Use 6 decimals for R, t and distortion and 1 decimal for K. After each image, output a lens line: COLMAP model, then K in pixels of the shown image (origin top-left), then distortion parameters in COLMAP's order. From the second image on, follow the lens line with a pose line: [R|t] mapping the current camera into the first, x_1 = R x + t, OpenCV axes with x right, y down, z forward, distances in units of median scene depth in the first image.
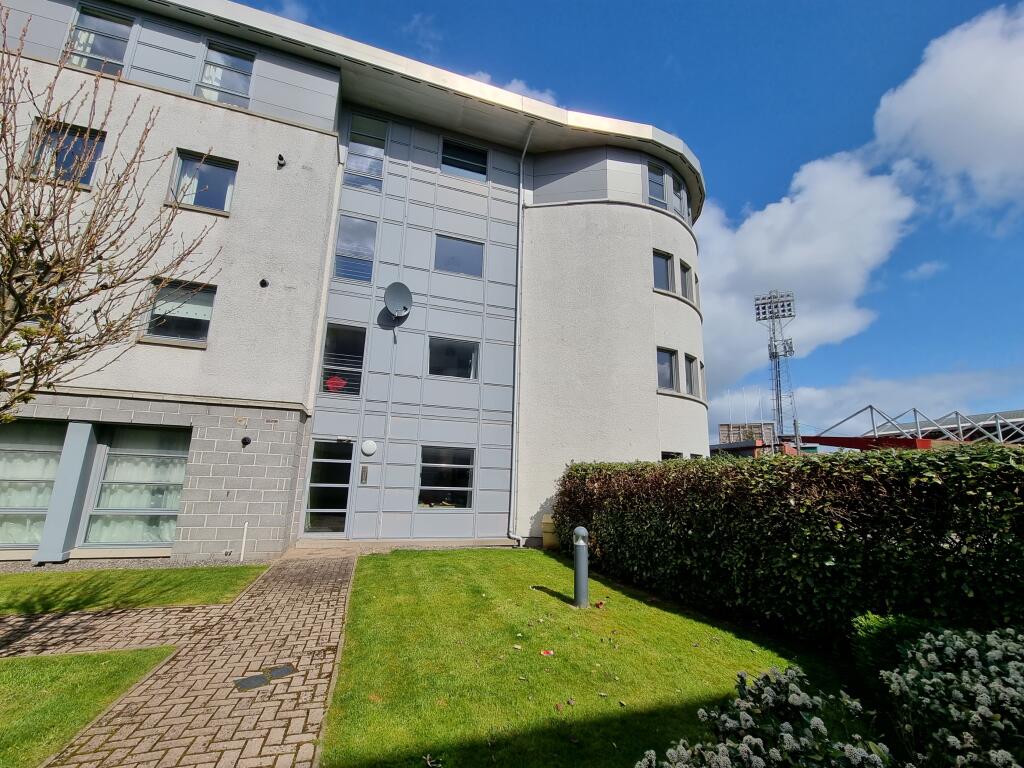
lens RADIAL K [[412.5, 0, 512.0], [0, 412.5, 384.0], [0, 0, 1]] dist [0.000773, 0.000051]
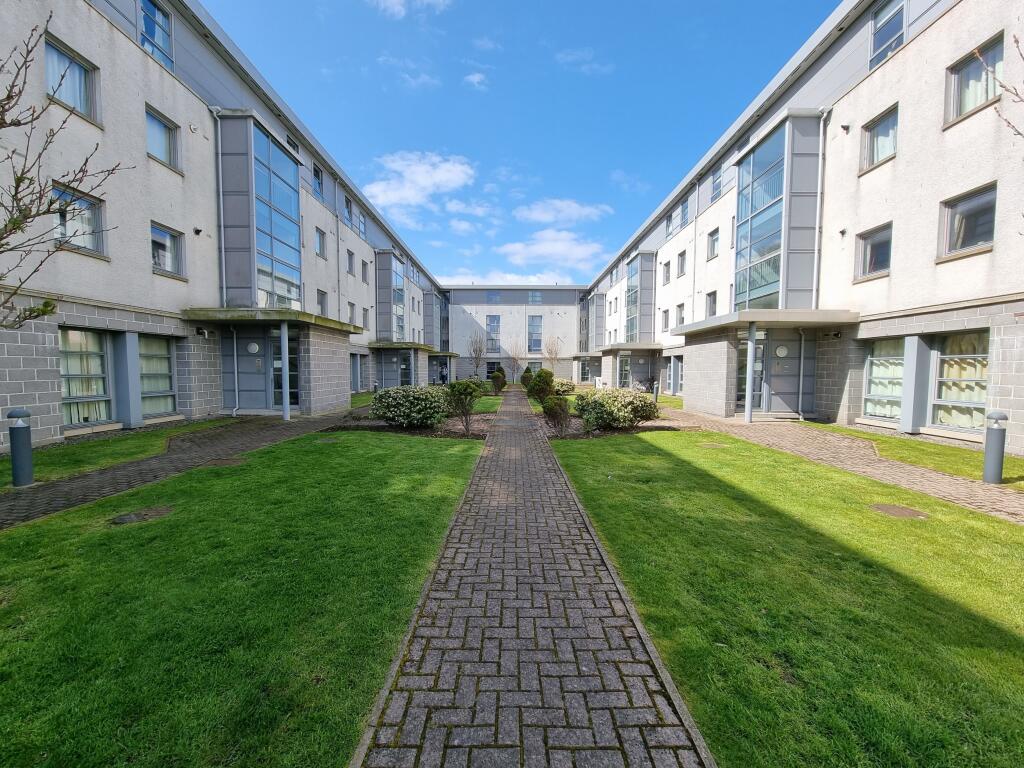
lens RADIAL K [[412.5, 0, 512.0], [0, 412.5, 384.0], [0, 0, 1]] dist [0.000773, 0.000051]
pose [[-0.326976, 0.020761, -0.944805, 0.663694], [0.178686, 0.983083, -0.040237, 0.067609], [0.927986, -0.181980, -0.325154, 0.197799]]
